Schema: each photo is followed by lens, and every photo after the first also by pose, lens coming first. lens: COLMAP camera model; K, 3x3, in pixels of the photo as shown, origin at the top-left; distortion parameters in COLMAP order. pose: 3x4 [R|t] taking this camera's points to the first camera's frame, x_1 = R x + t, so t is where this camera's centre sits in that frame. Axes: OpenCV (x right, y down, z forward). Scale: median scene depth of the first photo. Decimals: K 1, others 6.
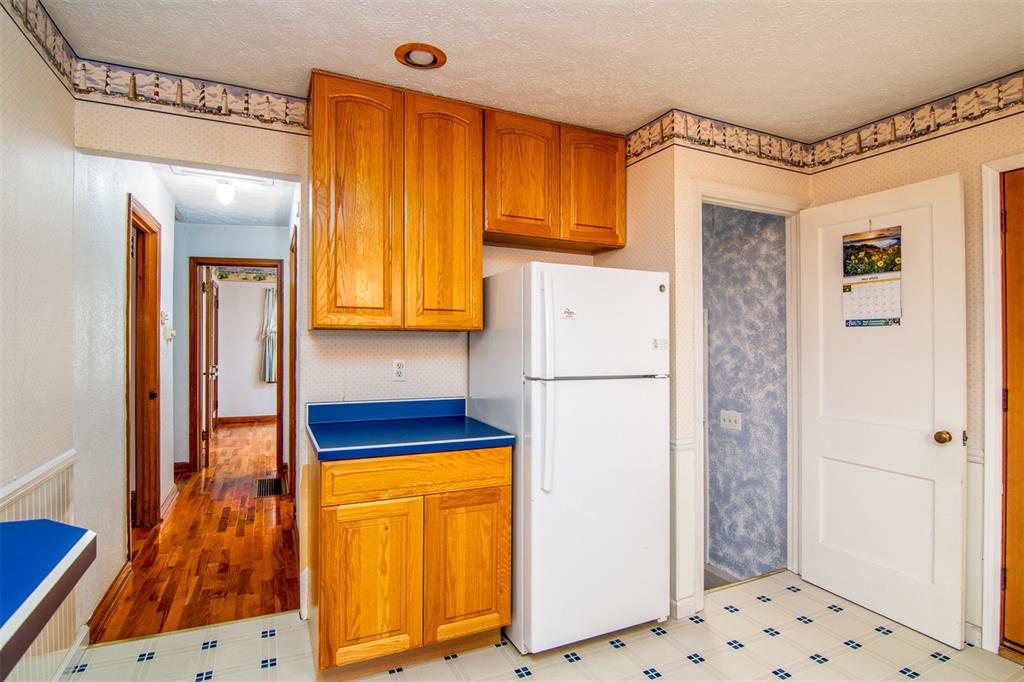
lens RADIAL K [[520.6, 0, 509.0], [0, 520.6, 334.5], [0, 0, 1]] dist [-0.011754, -0.007917]
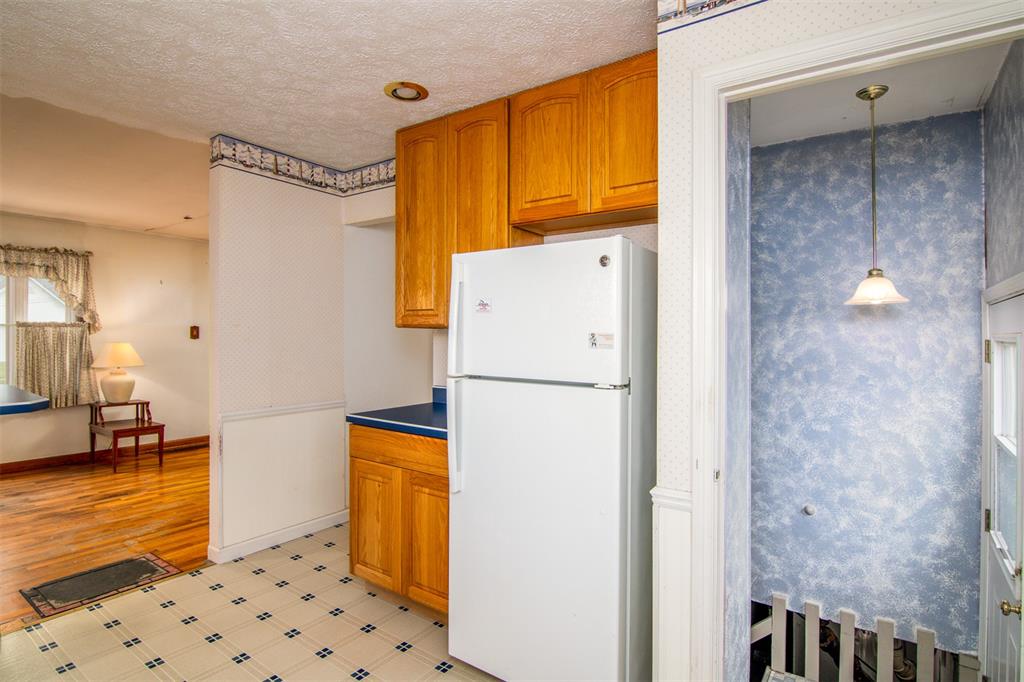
lens RADIAL K [[520.6, 0, 511.2], [0, 520.6, 338.8], [0, 0, 1]] dist [-0.011754, -0.007917]
pose [[0.496013, 0.000510, -0.868315, 0.798738], [0.006706, 0.999968, 0.004418, 0.011689], [0.868289, -0.008014, 0.495993, 0.517865]]
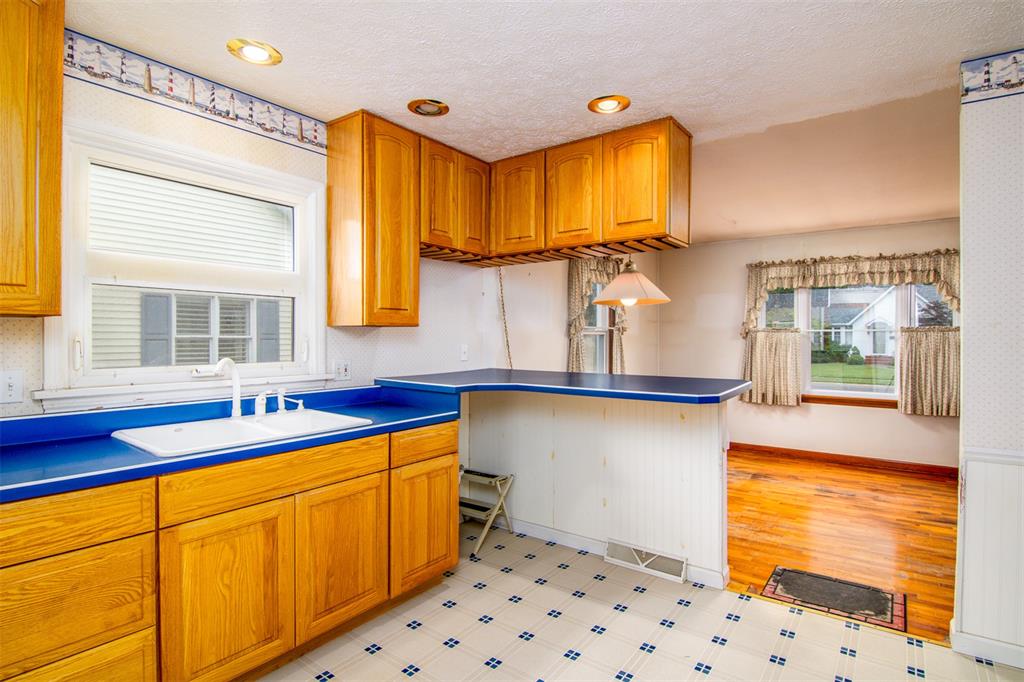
lens RADIAL K [[520.6, 0, 517.6], [0, 520.6, 341.0], [0, 0, 1]] dist [-0.011754, -0.007917]
pose [[-0.876883, -0.007547, -0.480645, 0.497414], [-0.004790, 0.999964, -0.006964, 0.018637], [0.480680, -0.003805, -0.876888, 0.915801]]
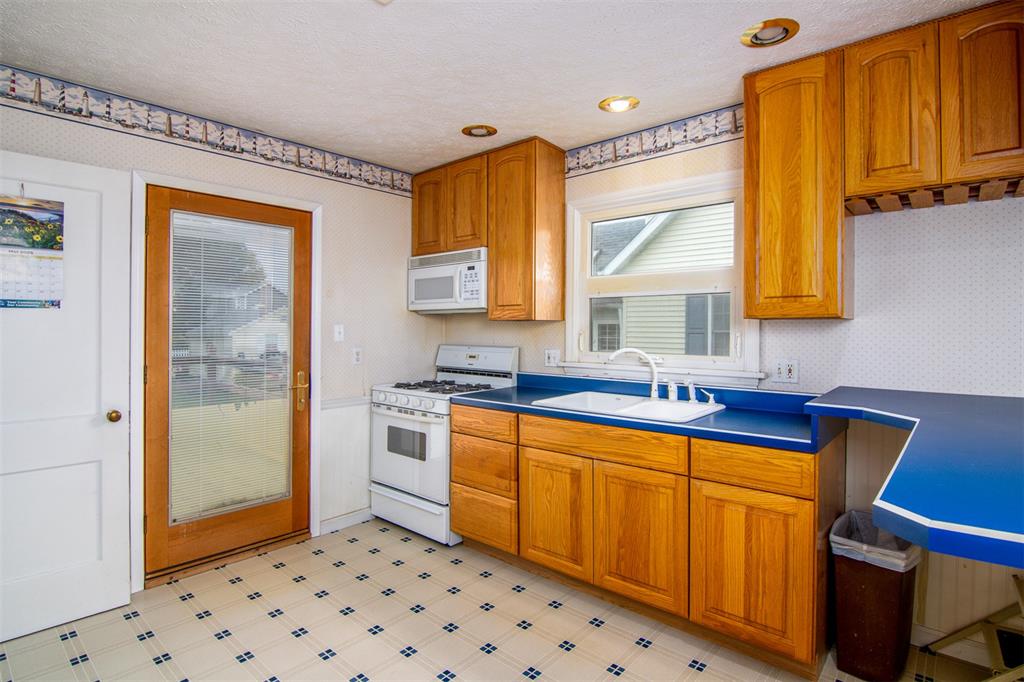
lens RADIAL K [[520.6, 0, 501.1], [0, 520.6, 328.4], [0, 0, 1]] dist [-0.011754, -0.007917]
pose [[-0.391724, -0.007771, 0.920050, -0.400829], [-0.015668, 0.999876, 0.001775, 0.003925], [-0.919950, -0.013720, -0.391797, 0.610071]]
